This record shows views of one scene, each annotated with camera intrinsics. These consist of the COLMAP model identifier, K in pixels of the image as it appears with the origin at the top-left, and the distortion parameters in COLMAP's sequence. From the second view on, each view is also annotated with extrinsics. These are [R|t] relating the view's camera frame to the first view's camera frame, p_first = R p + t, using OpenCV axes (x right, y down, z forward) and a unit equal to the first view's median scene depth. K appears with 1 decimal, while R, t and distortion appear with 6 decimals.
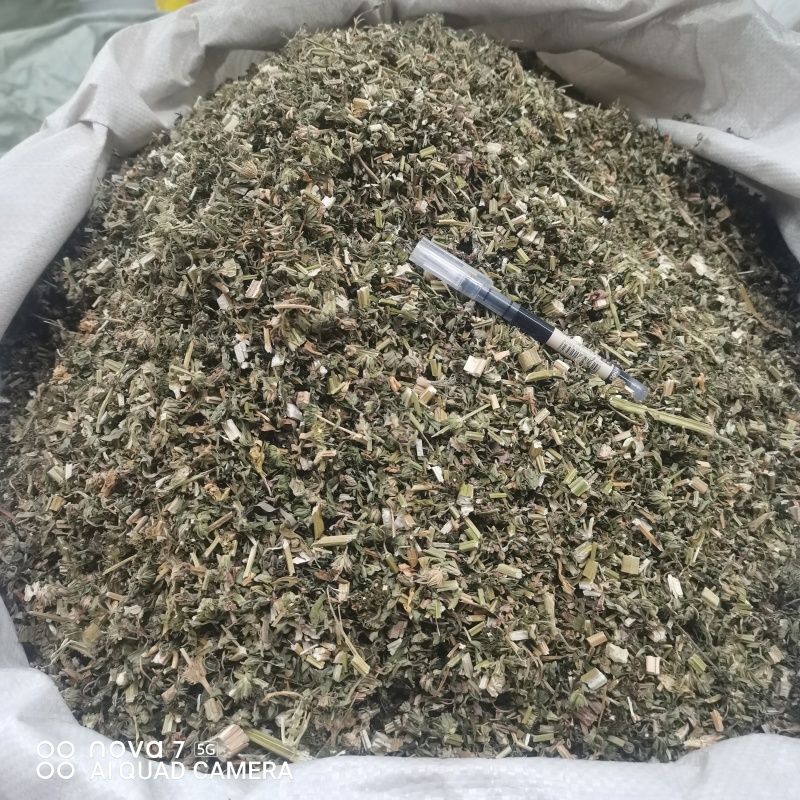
lens RADIAL K [[878.5, 0, 396.0], [0, 878.5, 400.8], [0, 0, 1]] dist [-0.003732, 0.000000]
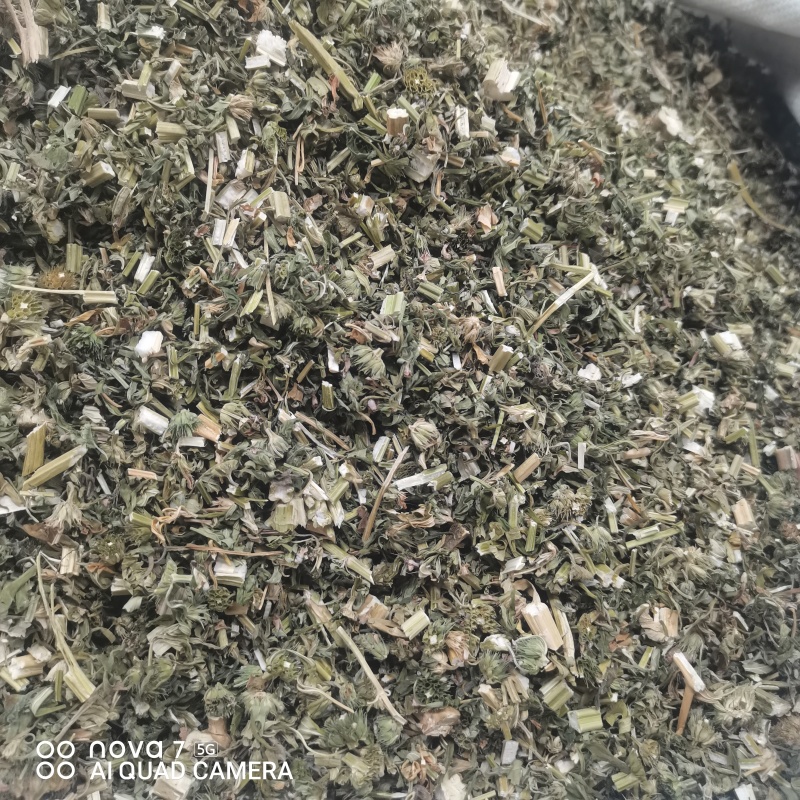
lens RADIAL K [[878.5, 0, 400.4], [0, 878.5, 396.5], [0, 0, 1]] dist [-0.003732, 0.000000]
pose [[0.999818, 0.016386, -0.009787, 0.166028], [-0.016251, 0.999773, 0.013760, 0.078611], [0.010010, -0.013598, 0.999857, 0.342706]]
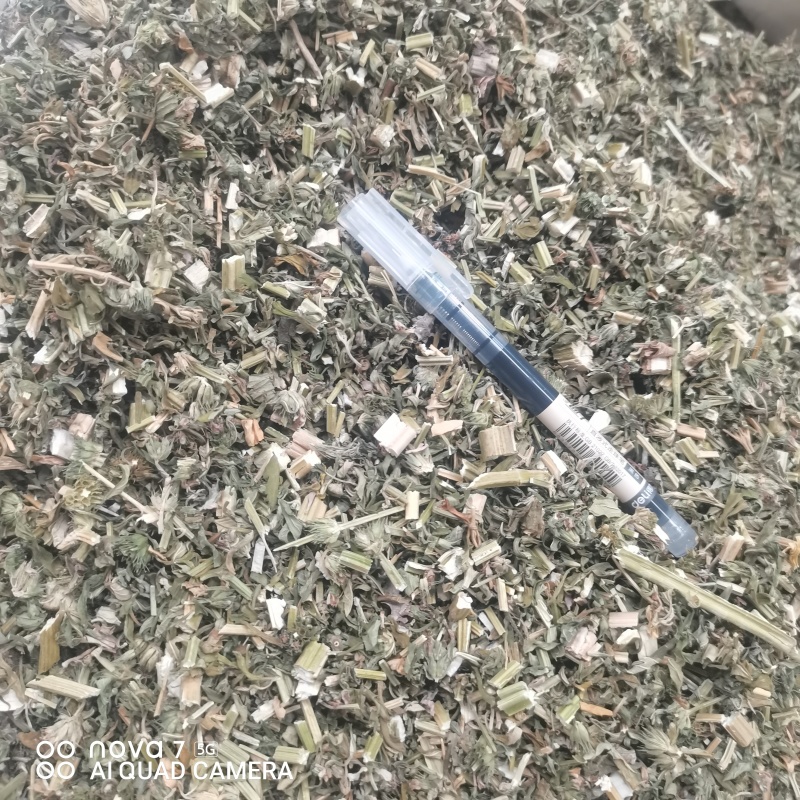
lens RADIAL K [[878.5, 0, 401.9], [0, 878.5, 399.9], [0, 0, 1]] dist [-0.003732, 0.000000]
pose [[0.967636, 0.230238, -0.103300, 0.143248], [-0.219916, 0.970142, 0.102280, -0.117028], [0.123764, -0.076252, 0.989378, 0.429358]]
